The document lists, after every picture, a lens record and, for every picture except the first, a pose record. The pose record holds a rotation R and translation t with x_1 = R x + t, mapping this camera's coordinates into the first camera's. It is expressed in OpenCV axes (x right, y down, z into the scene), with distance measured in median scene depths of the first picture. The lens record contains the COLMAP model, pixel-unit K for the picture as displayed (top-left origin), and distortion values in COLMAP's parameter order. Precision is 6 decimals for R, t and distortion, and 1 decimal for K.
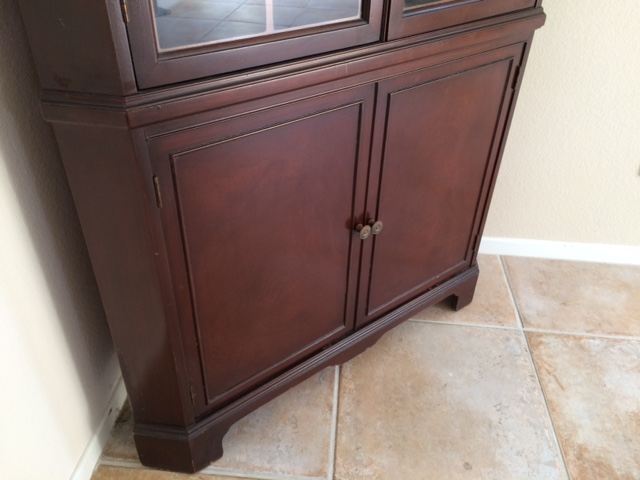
lens RADIAL K [[547.3, 0, 317.5], [0, 547.3, 240.6], [0, 0, 1]] dist [0.079698, -0.106775]
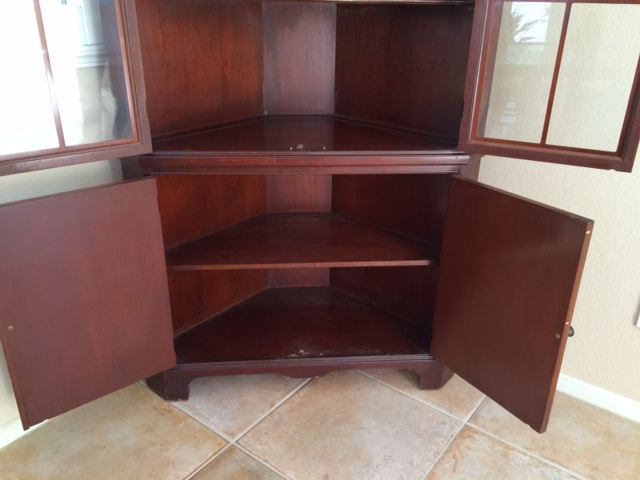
lens RADIAL K [[542.7, 0, 318.7], [0, 542.7, 234.4], [0, 0, 1]] dist [0.073560, -0.102511]
pose [[0.842569, 0.203361, -0.498720, 0.685607], [-0.310460, 0.940042, -0.141193, 0.058732], [0.440104, 0.273798, 0.855186, -0.211277]]
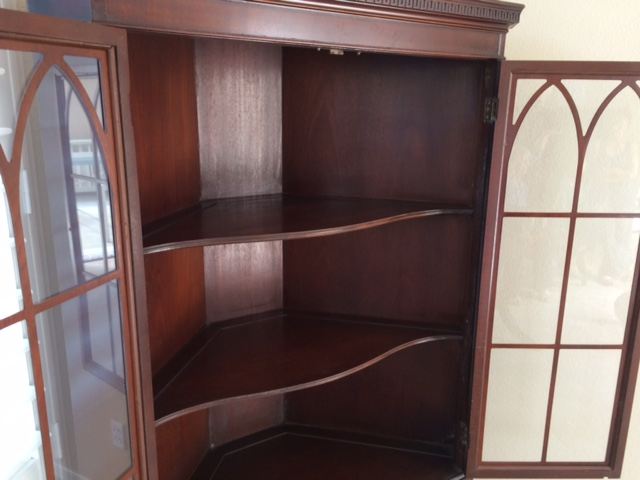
lens RADIAL K [[547.3, 0, 317.5], [0, 547.3, 240.6], [0, 0, 1]] dist [0.079698, -0.106775]
pose [[0.996396, 0.002645, -0.084785, 0.131537], [-0.034199, 0.927208, -0.372981, -0.364626], [0.077627, 0.374536, 0.923957, -0.404904]]
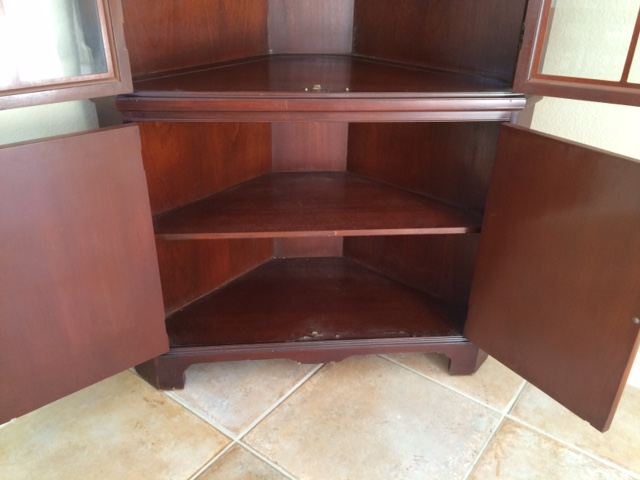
lens RADIAL K [[542.7, 0, 318.7], [0, 542.7, 234.4], [0, 0, 1]] dist [0.073560, -0.102511]
pose [[0.847508, 0.234060, -0.476388, 0.549294], [-0.309252, 0.947192, -0.084793, 0.050521], [0.431385, 0.219186, 0.875137, -0.058586]]
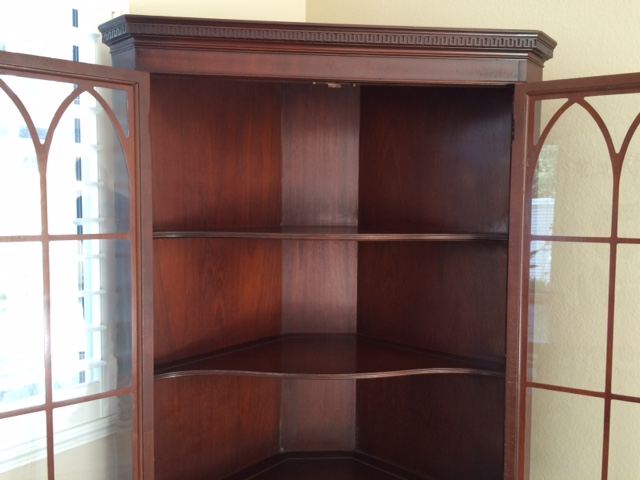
lens RADIAL K [[547.3, 0, 317.5], [0, 547.3, 240.6], [0, 0, 1]] dist [0.079698, -0.106775]
pose [[0.832657, 0.012739, -0.553642, 0.599816], [-0.312330, 0.836367, -0.450489, -0.242448], [0.457309, 0.548023, 0.700385, -0.312864]]
